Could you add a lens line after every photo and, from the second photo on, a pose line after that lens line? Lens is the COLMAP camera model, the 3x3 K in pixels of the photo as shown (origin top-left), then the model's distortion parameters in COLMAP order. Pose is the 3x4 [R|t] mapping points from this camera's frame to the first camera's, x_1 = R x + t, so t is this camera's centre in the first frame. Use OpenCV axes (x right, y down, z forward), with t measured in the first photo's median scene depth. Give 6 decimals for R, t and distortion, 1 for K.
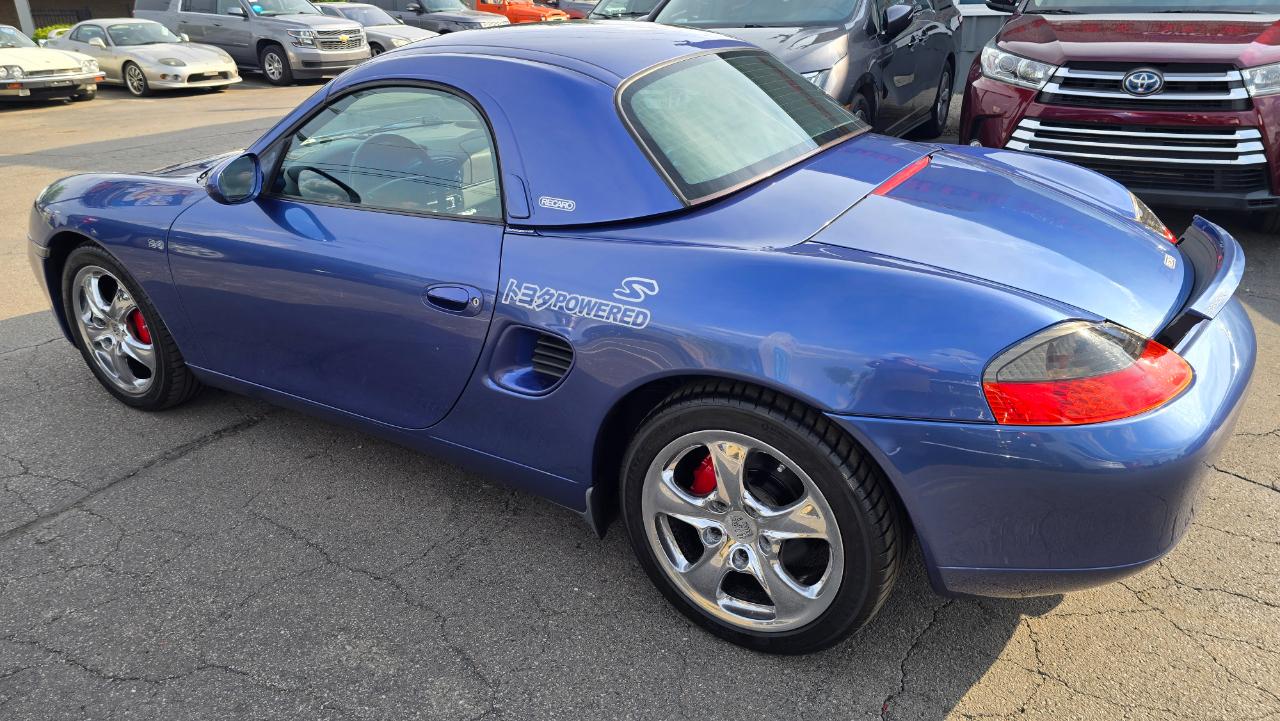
lens RADIAL K [[871.1, 0, 624.2], [0, 871.1, 339.8], [0, 0, 1]] dist [0.060081, -0.057117]
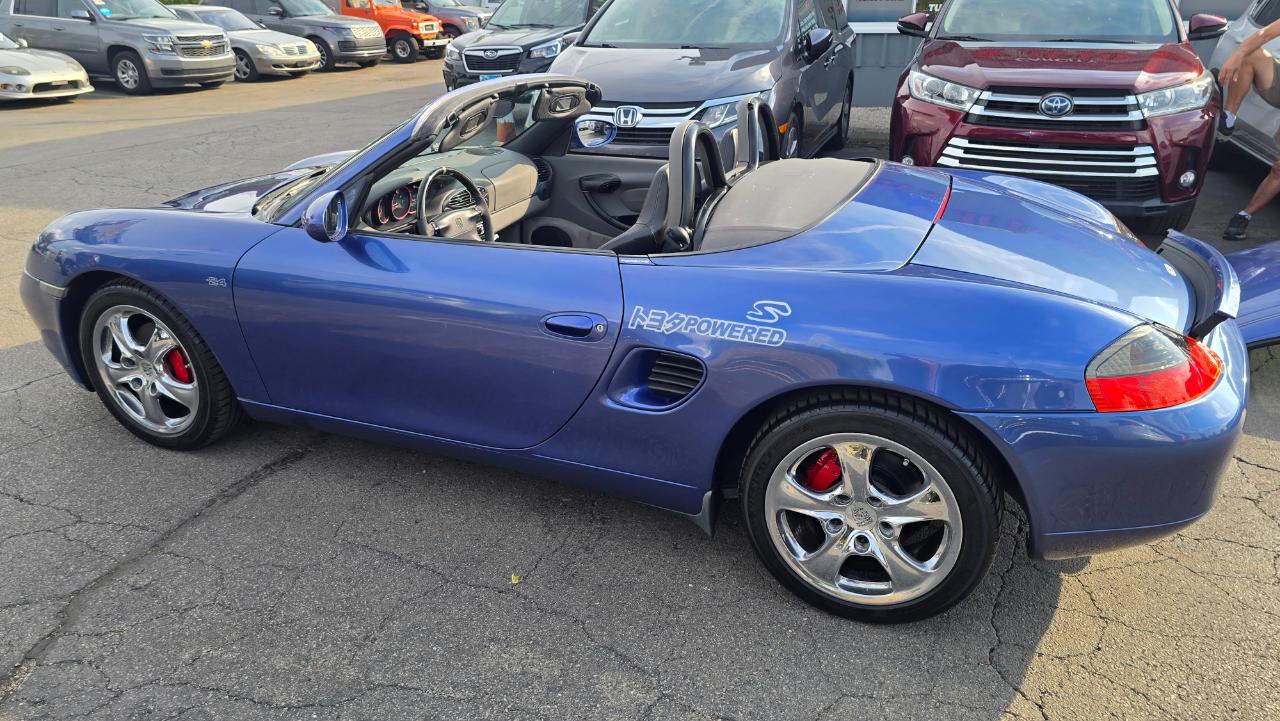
lens RADIAL K [[879.3, 0, 635.6], [0, 879.3, 351.3], [0, 0, 1]] dist [0.053139, -0.050780]
pose [[0.986015, -0.046504, 0.160038, -0.202132], [0.045837, 0.998918, 0.007862, -0.014068], [-0.160230, -0.000417, 0.987080, -0.055482]]
